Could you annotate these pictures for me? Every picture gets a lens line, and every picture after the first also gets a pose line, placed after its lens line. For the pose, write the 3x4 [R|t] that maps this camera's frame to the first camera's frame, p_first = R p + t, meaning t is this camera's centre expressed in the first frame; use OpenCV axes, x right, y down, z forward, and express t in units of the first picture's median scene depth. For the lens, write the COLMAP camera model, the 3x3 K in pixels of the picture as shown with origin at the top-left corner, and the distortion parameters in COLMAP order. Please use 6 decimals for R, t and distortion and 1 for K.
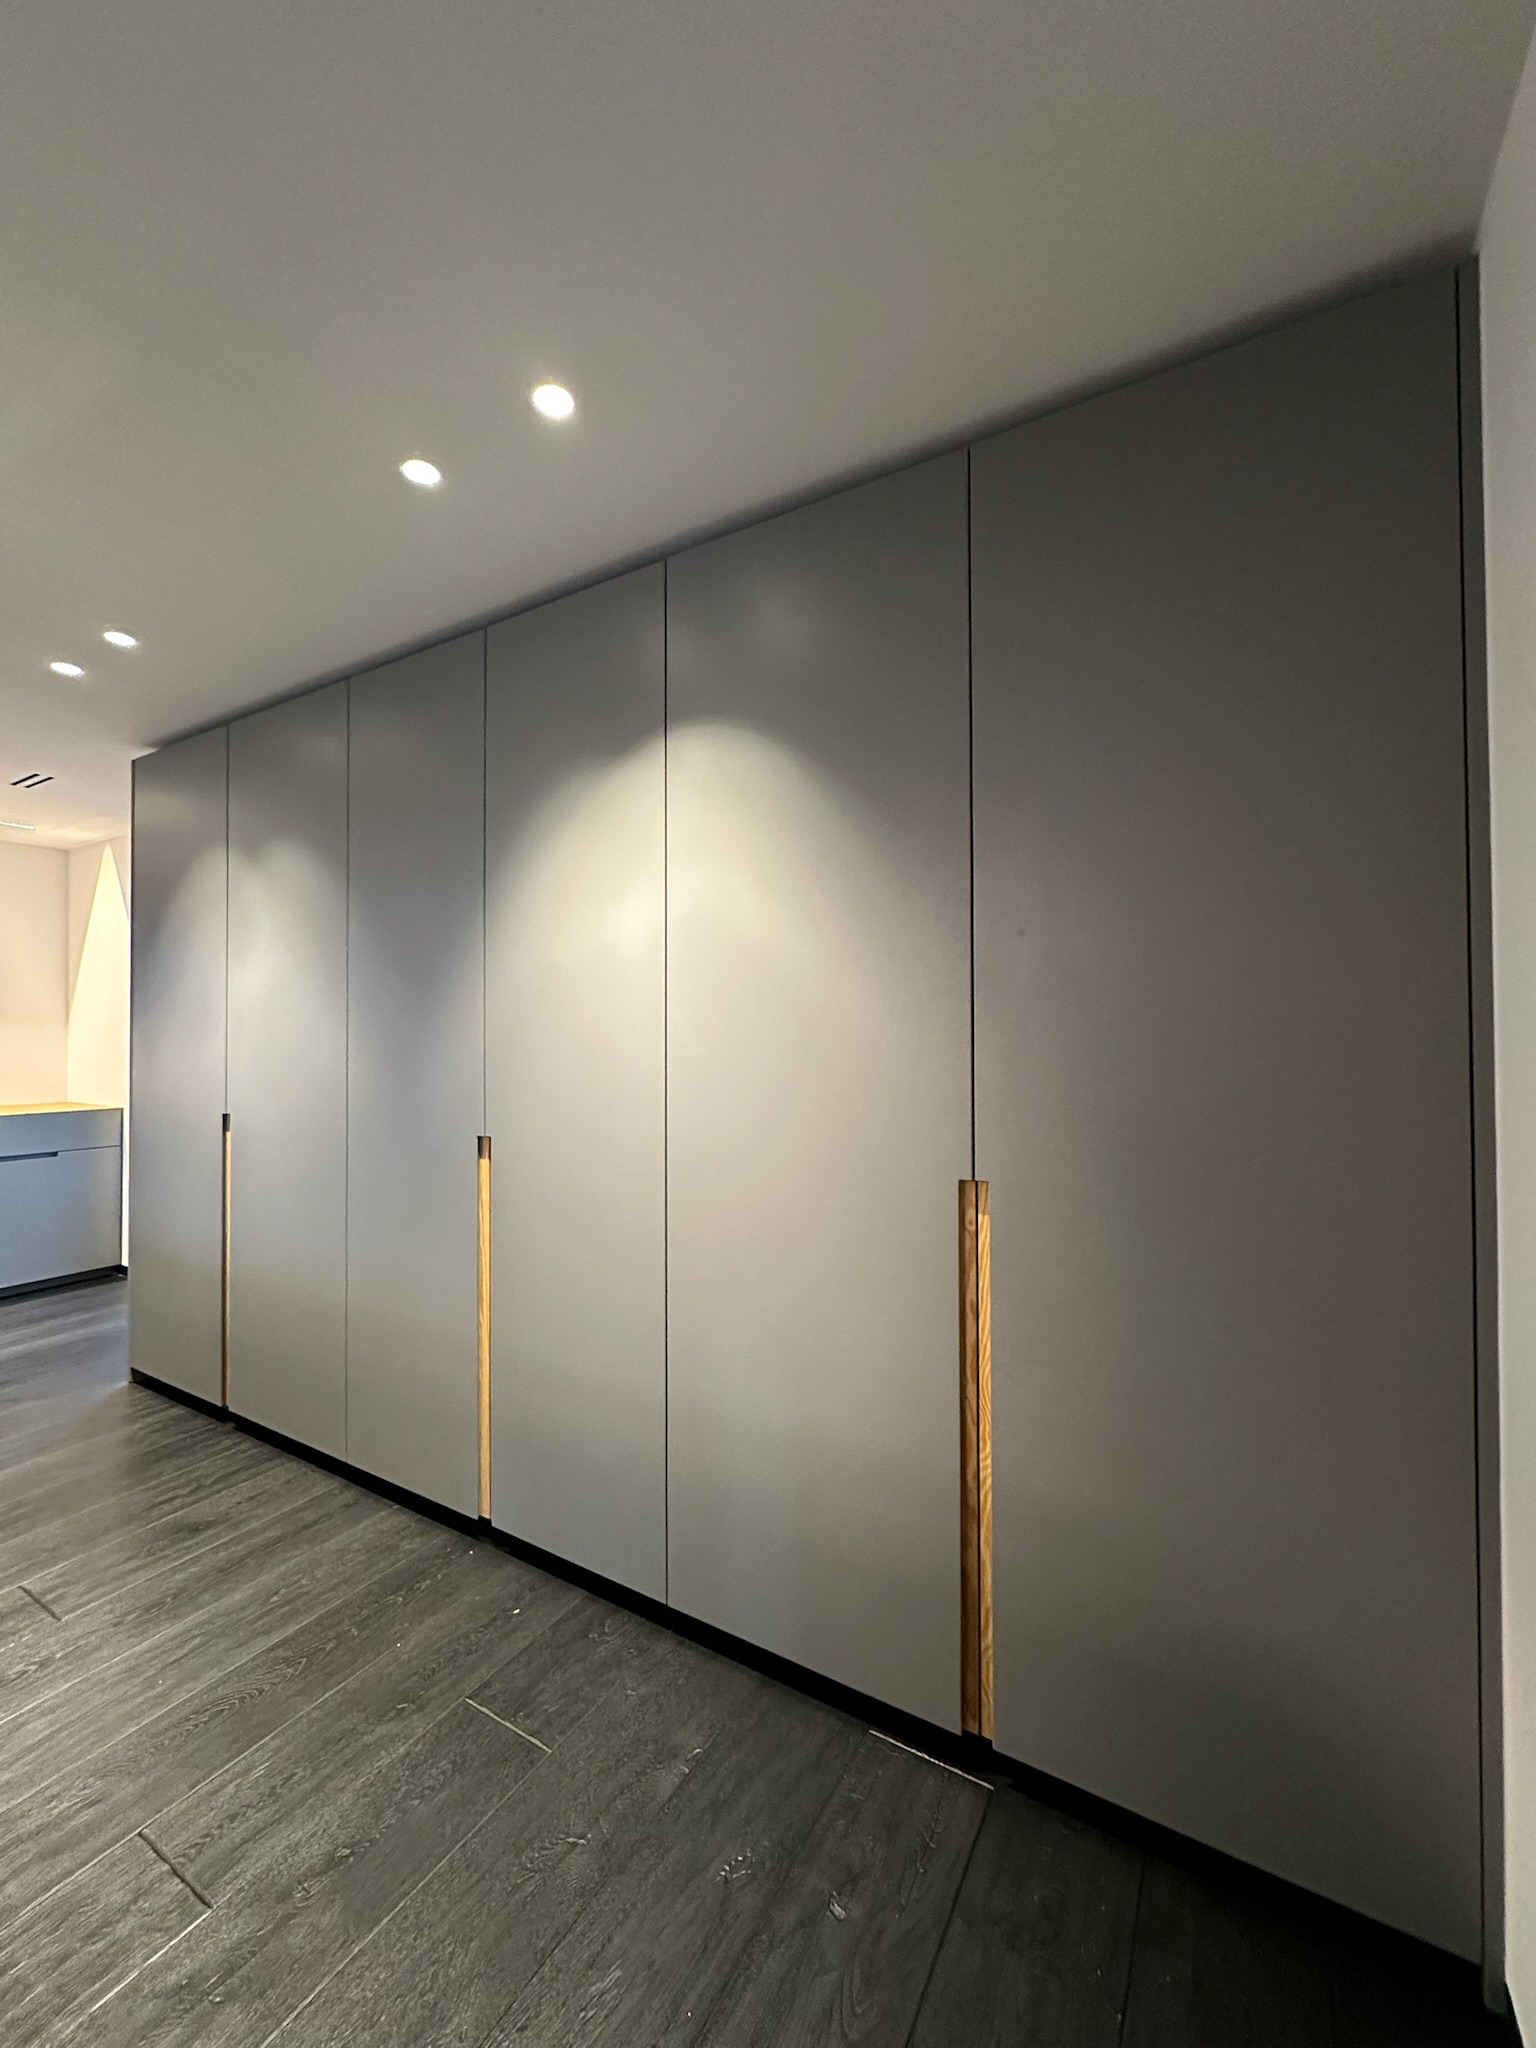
lens RADIAL K [[813.7, 0, 770.3], [0, 813.7, 1020.7], [0, 0, 1]] dist [-0.003543, -0.000298]
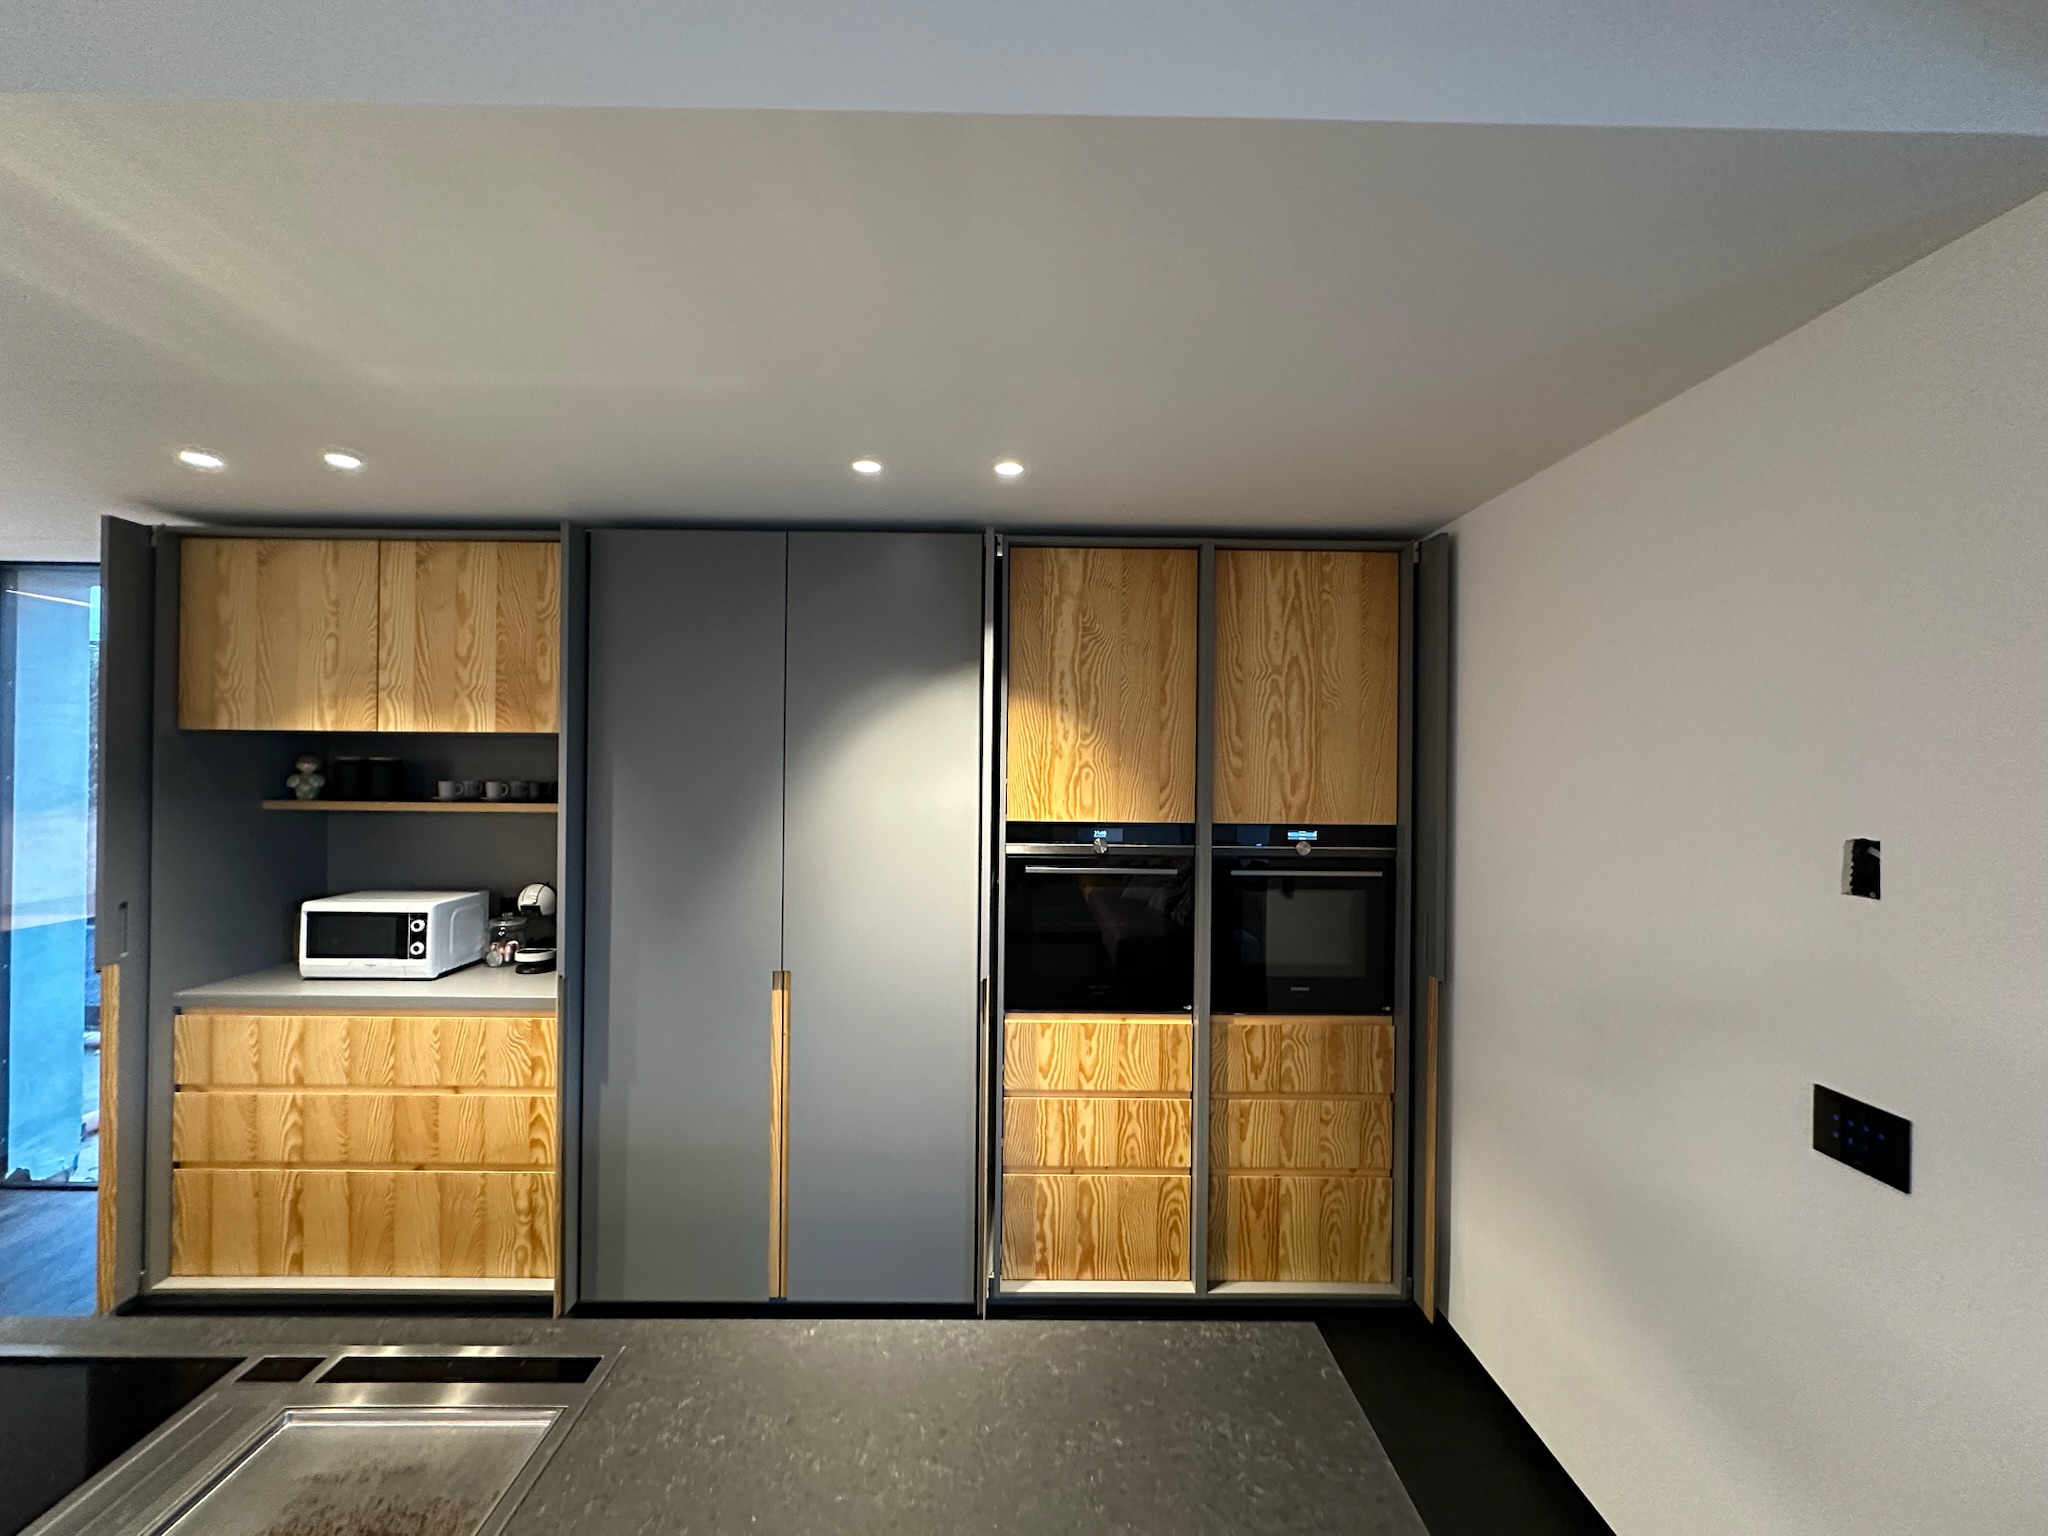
lens RADIAL K [[819.5, 0, 1032.5], [0, 819.5, 764.2], [0, 0, 1]] dist [-0.001768, -0.000065]
pose [[0.856282, 0.015282, 0.516283, -0.648849], [-0.021379, 0.999754, 0.005865, -0.166996], [-0.516066, -0.016060, 0.856398, -0.186542]]
